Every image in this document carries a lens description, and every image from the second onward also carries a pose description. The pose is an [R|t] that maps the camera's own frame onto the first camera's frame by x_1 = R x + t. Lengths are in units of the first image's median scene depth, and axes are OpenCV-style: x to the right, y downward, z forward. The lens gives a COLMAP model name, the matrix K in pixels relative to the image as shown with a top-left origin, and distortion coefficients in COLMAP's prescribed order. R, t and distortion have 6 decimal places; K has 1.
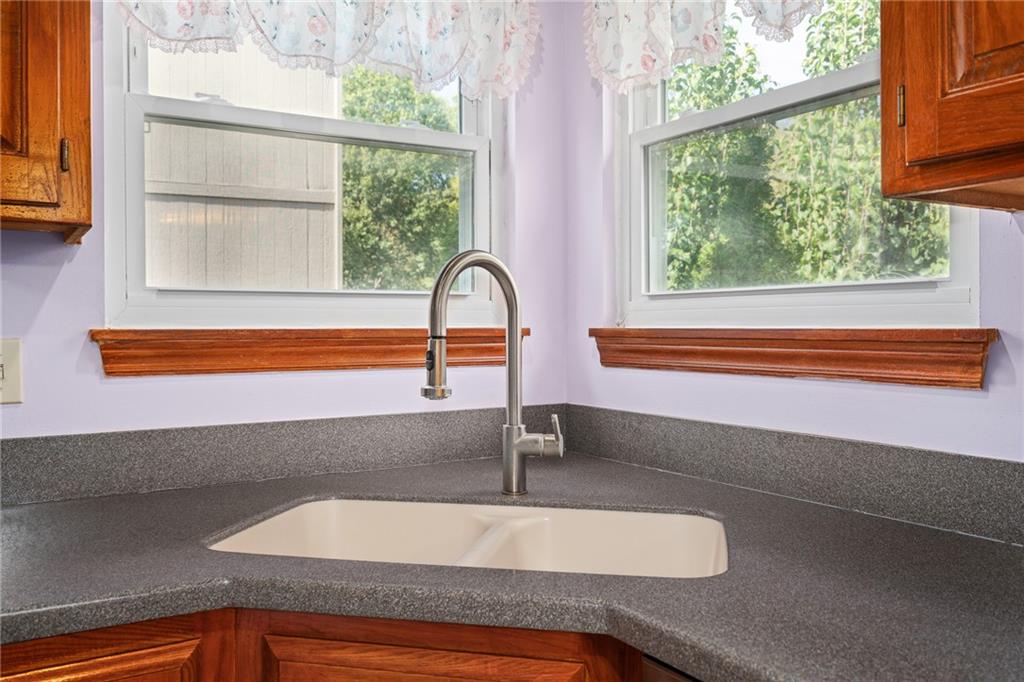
lens RADIAL K [[870.1, 0, 513.9], [0, 870.1, 342.0], [0, 0, 1]] dist [0.009780, -0.001261]
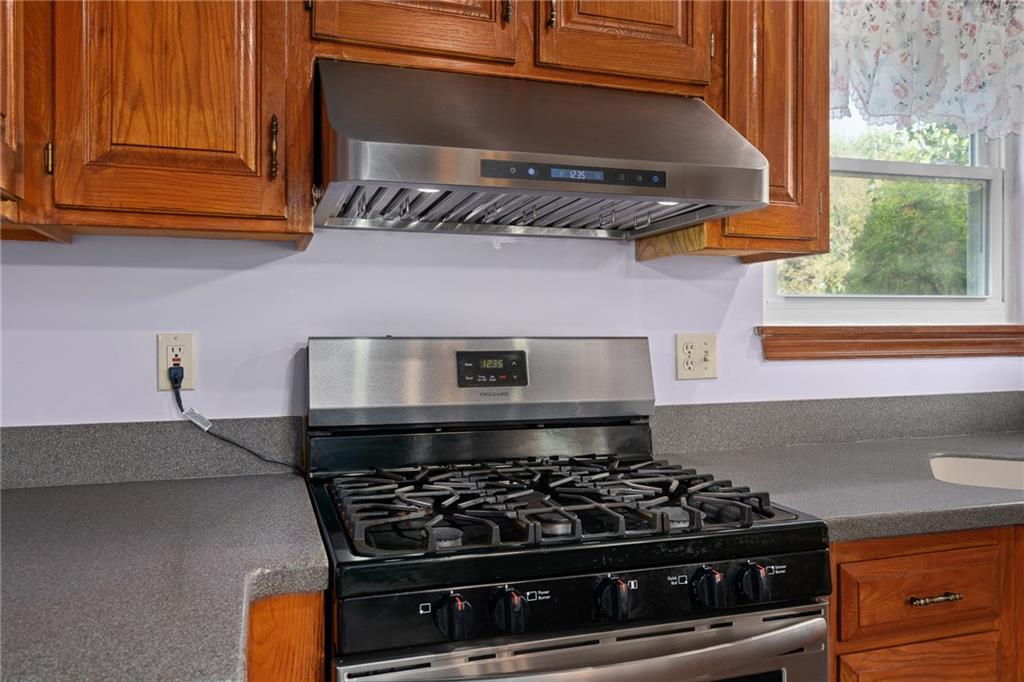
lens RADIAL K [[779.4, 0, 510.9], [0, 779.4, 336.5], [0, 0, 1]] dist [0.004088, 0.007443]
pose [[0.969724, 0.004597, -0.244159, -0.515236], [-0.004975, 0.999987, -0.000933, 0.004545], [0.244152, 0.002119, 0.969735, -0.268533]]
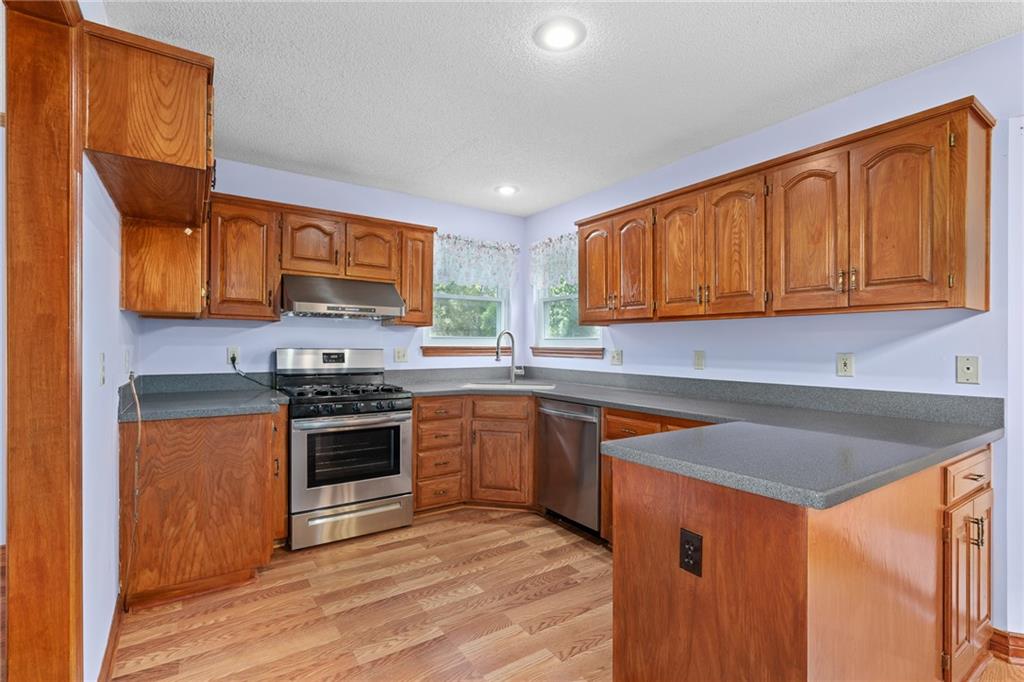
lens RADIAL K [[468.6, 0, 506.2], [0, 468.6, 348.3], [0, 0, 1]] dist [-0.002894, 0.000022]
pose [[0.999490, 0.009748, 0.030407, -0.105192], [-0.009442, 0.999904, -0.010173, 0.015857], [-0.030503, 0.009881, 0.999486, -1.340747]]
